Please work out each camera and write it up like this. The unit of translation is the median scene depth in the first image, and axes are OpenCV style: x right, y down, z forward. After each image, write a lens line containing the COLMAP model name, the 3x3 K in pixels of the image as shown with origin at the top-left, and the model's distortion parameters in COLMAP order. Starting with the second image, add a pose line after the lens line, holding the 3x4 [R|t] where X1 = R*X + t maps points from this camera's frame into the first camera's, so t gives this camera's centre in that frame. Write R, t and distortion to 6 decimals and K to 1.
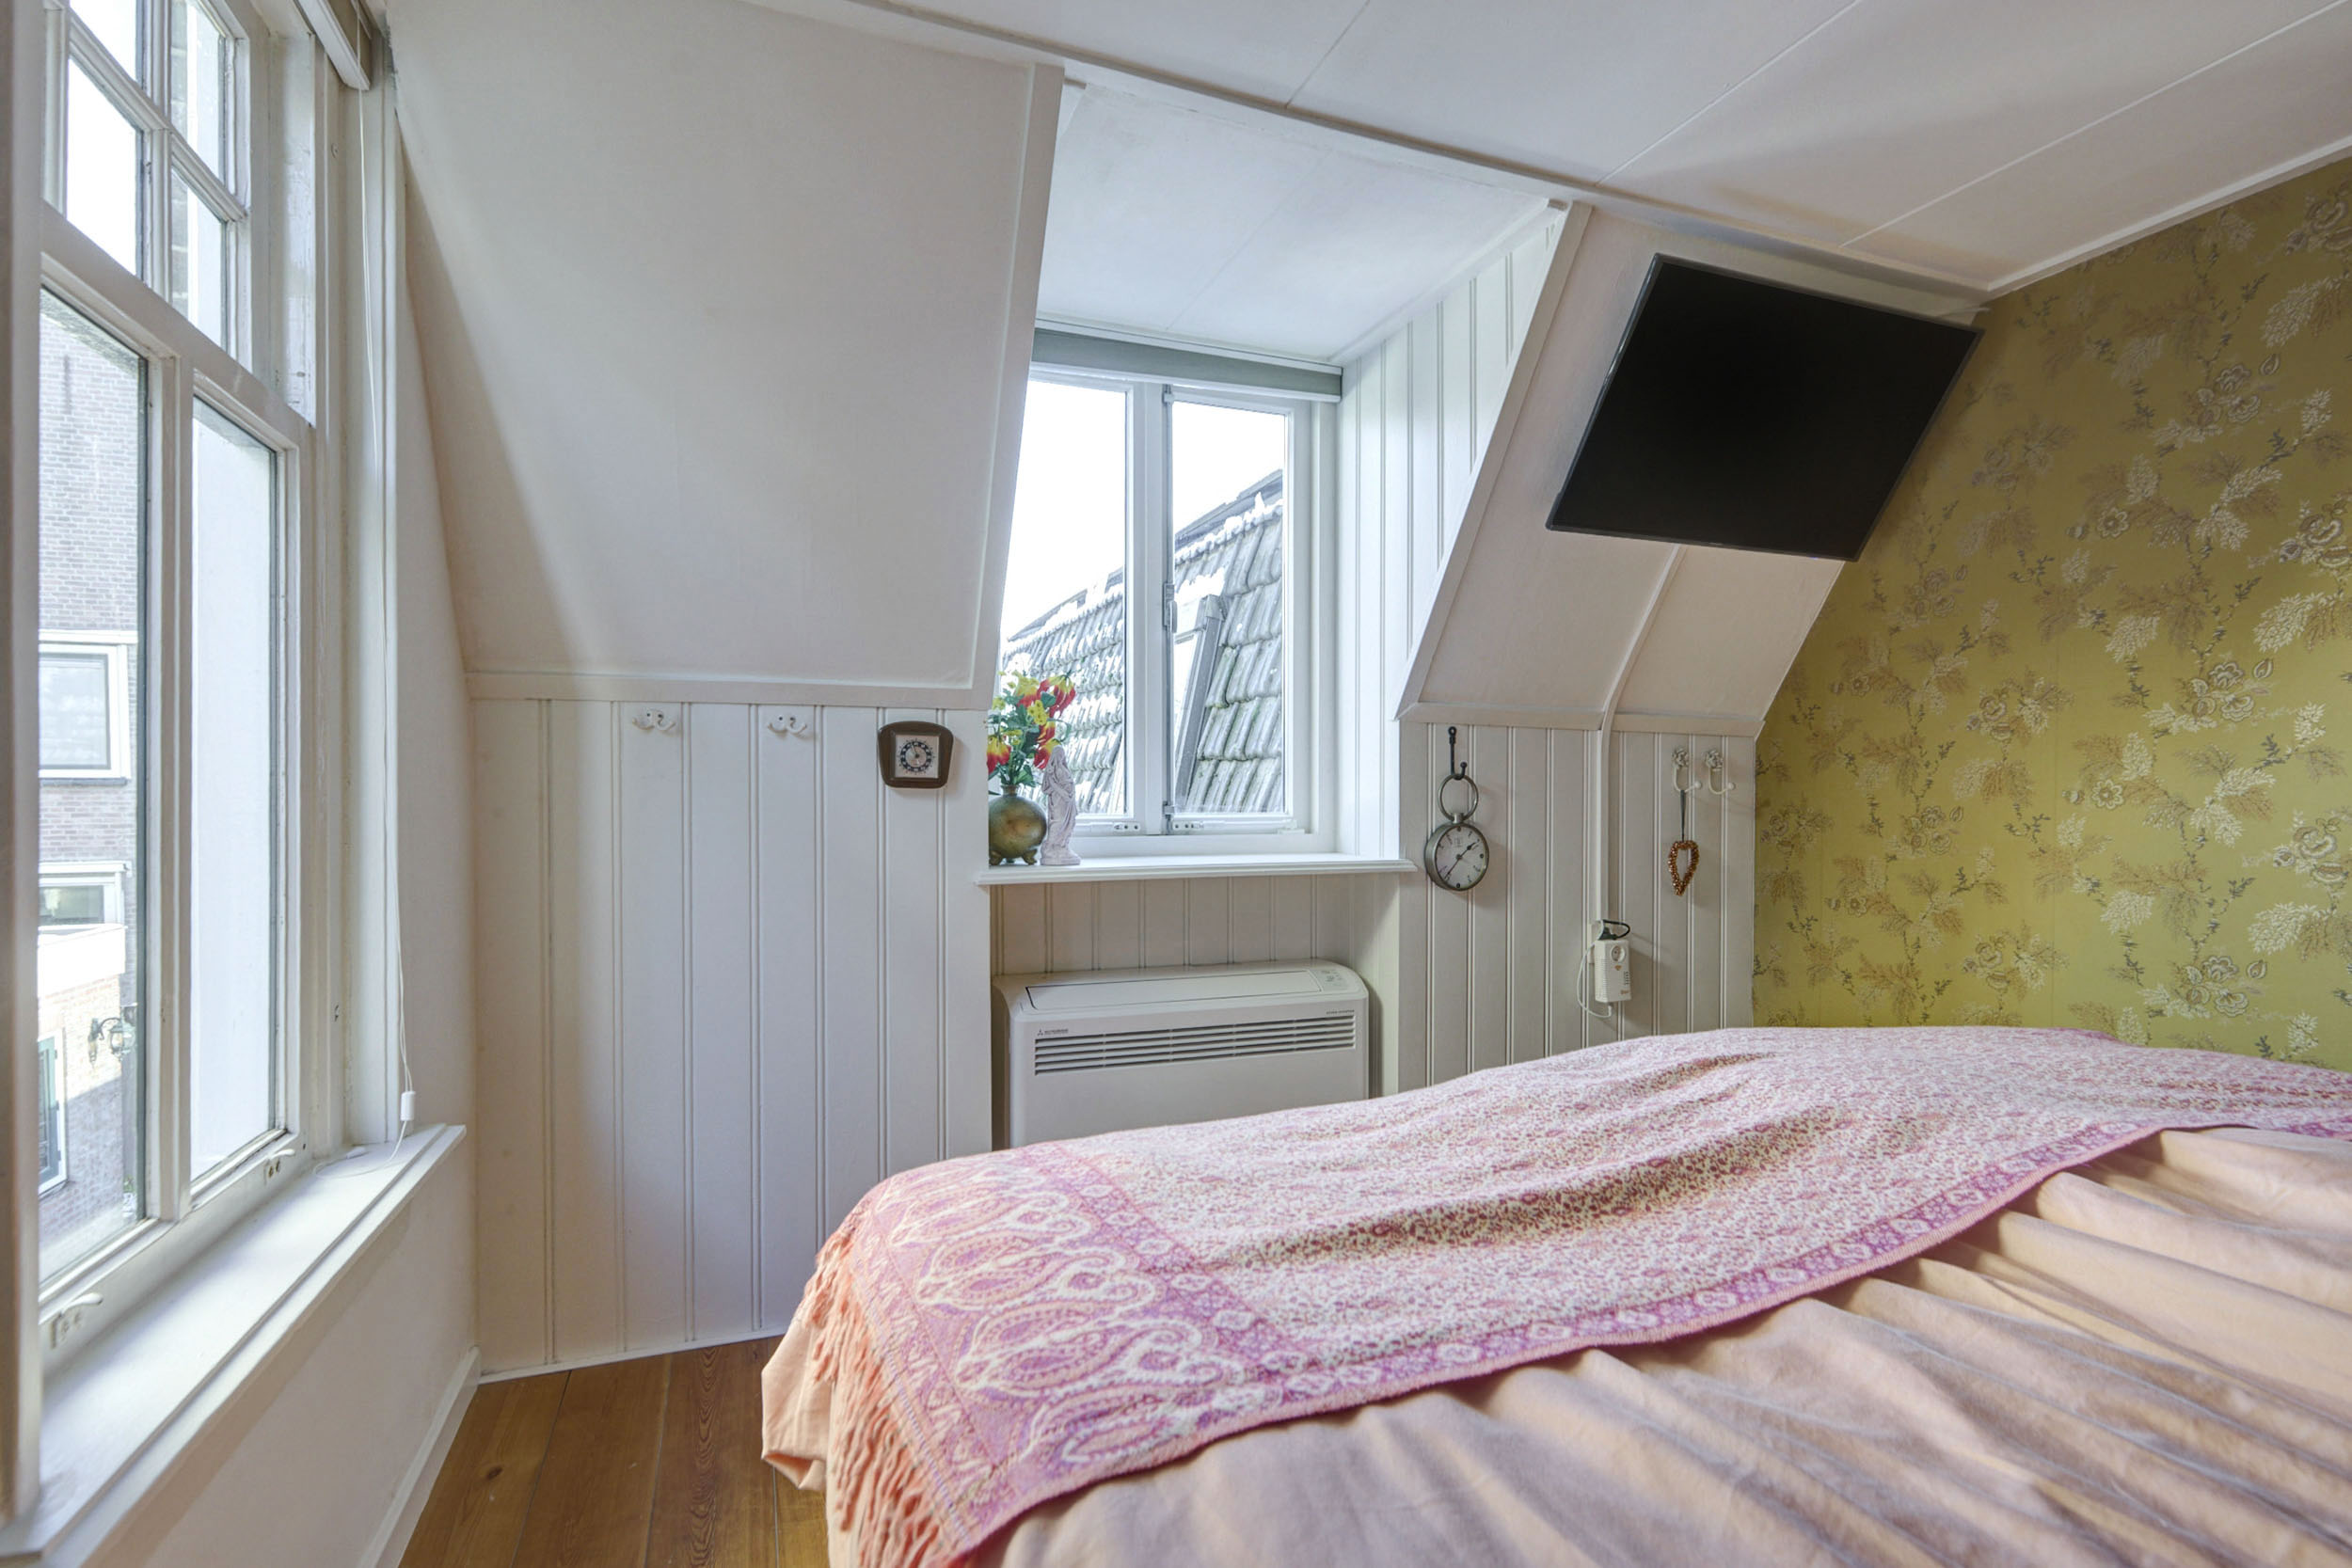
lens RADIAL K [[1084.0, 0, 1173.3], [0, 1084.0, 793.7], [0, 0, 1]] dist [-0.000137, -0.000459]
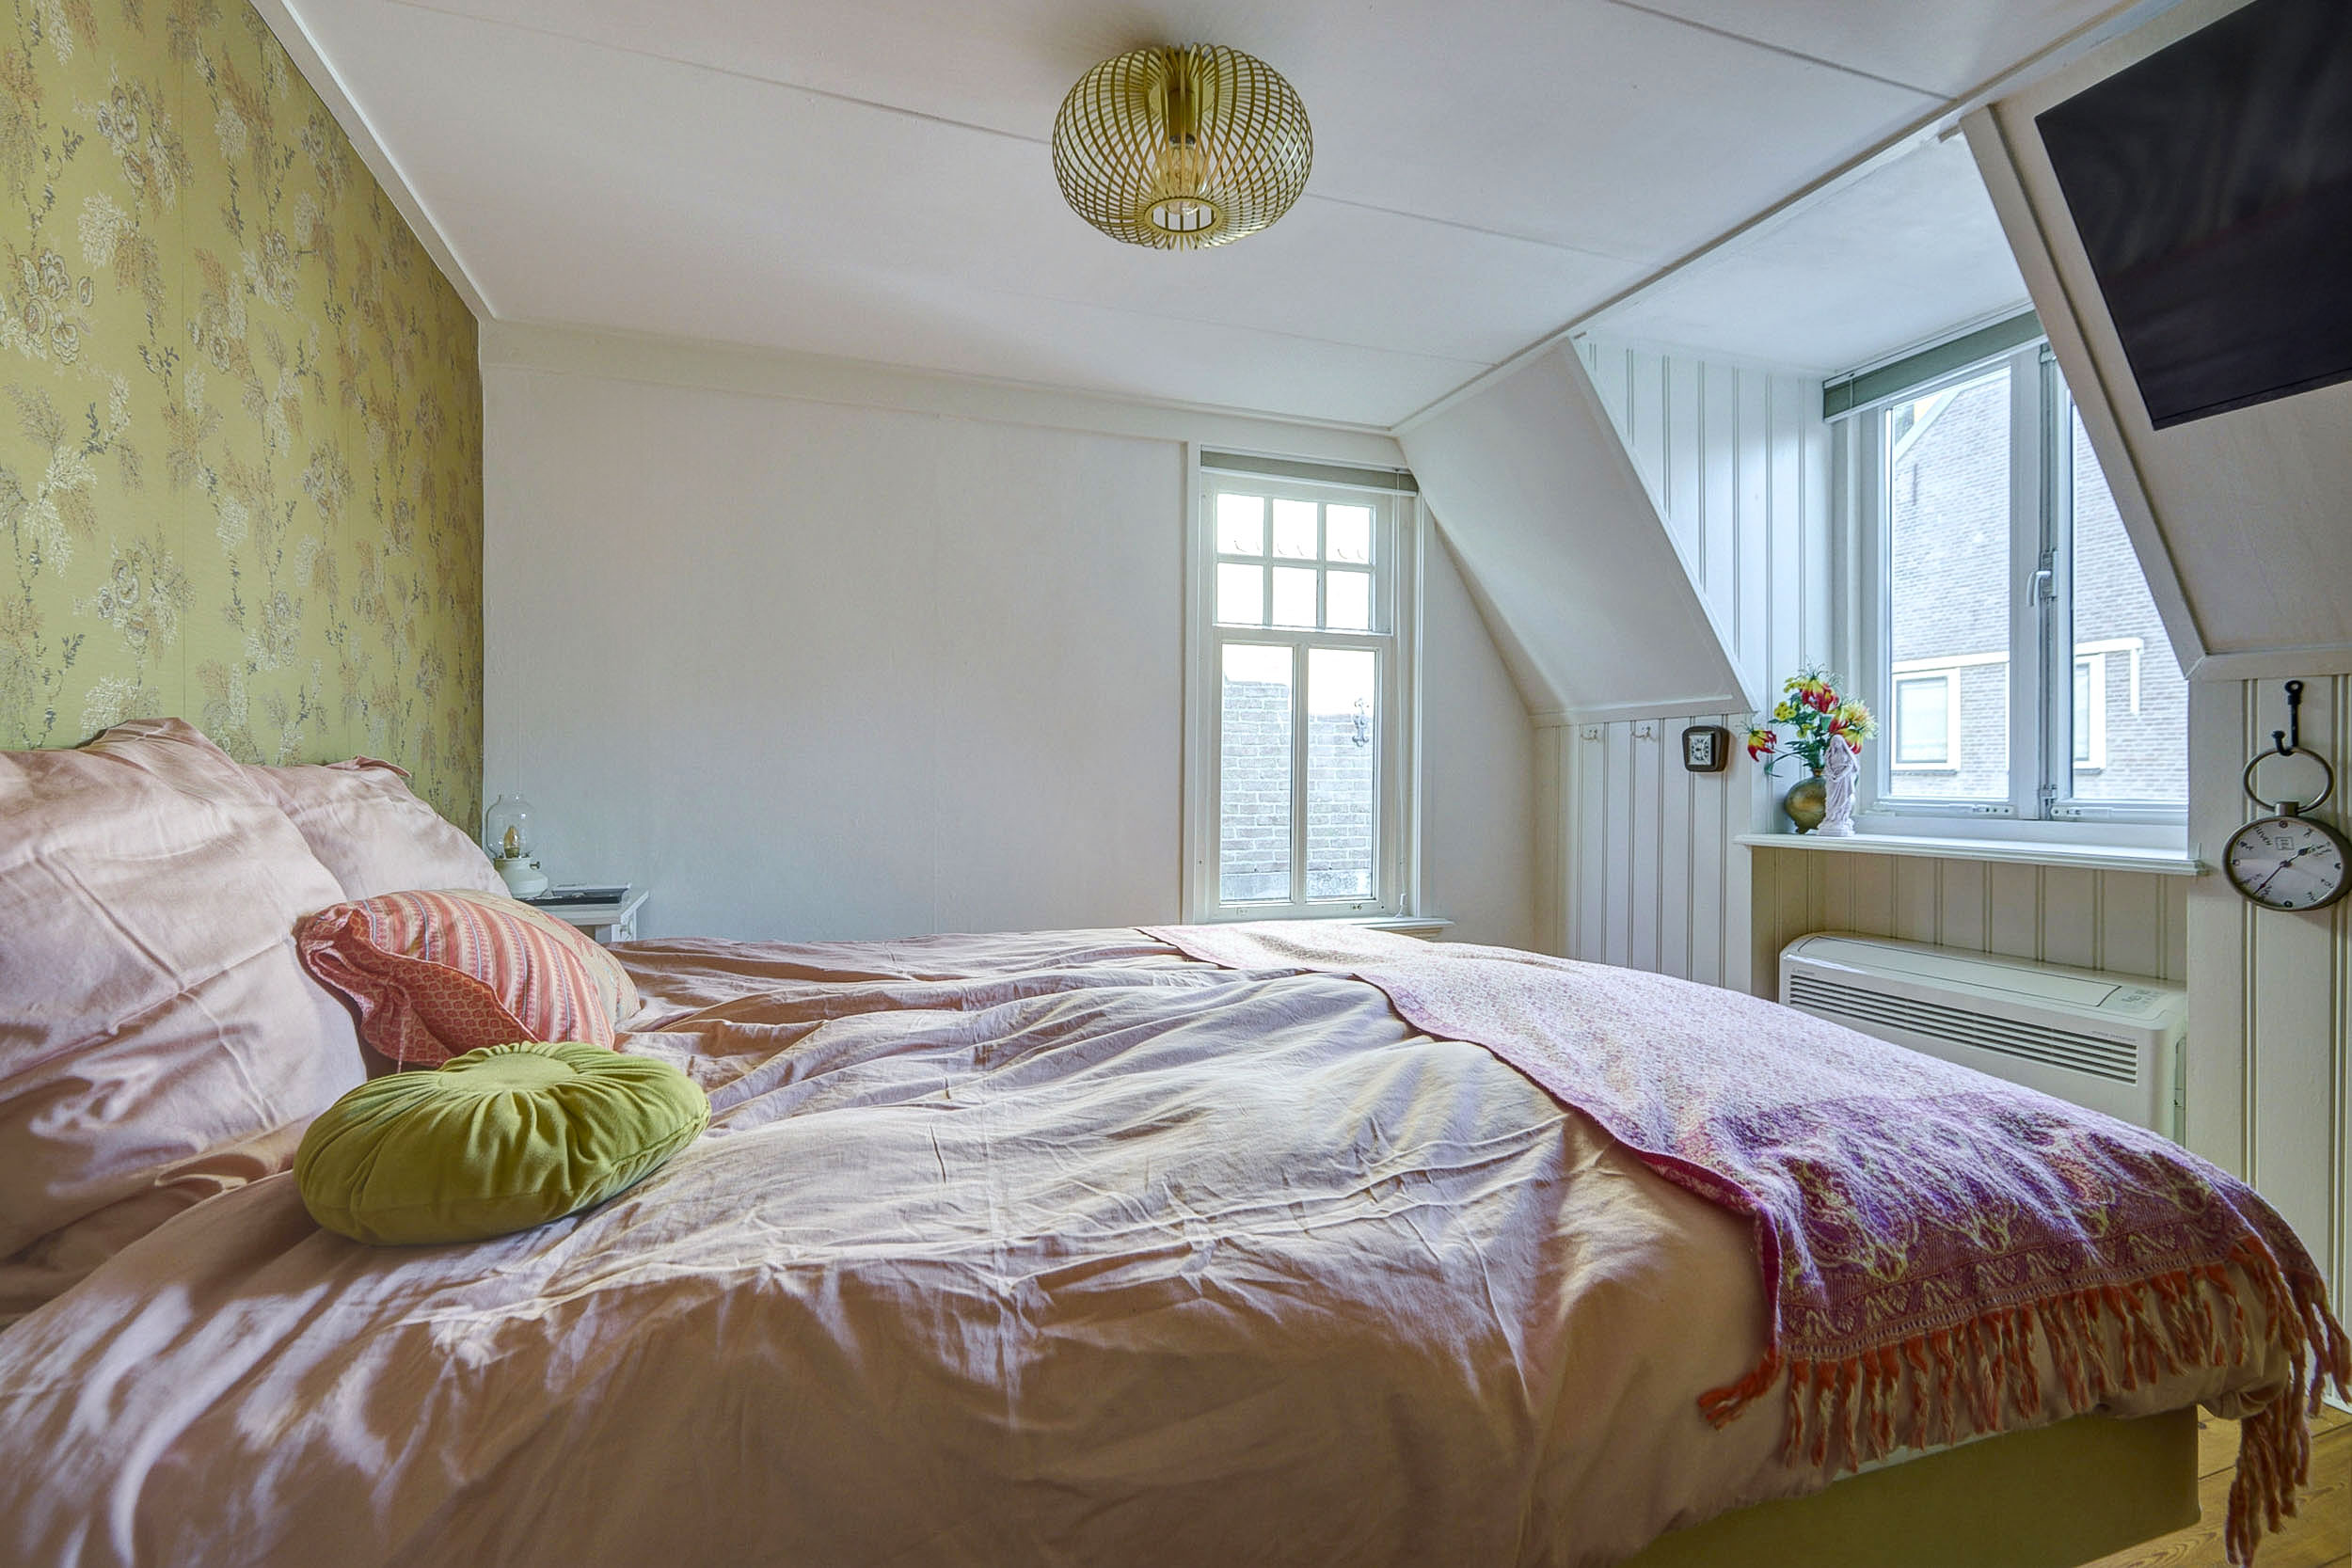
lens RADIAL K [[1084.0, 0, 1177.6], [0, 1084.0, 778.4], [0, 0, 1]] dist [-0.000137, -0.000459]
pose [[-0.032516, -0.000443, -0.999471, 1.057060], [-0.005717, 0.999984, -0.000258, 0.007149], [0.999455, 0.005706, -0.032518, 0.309727]]
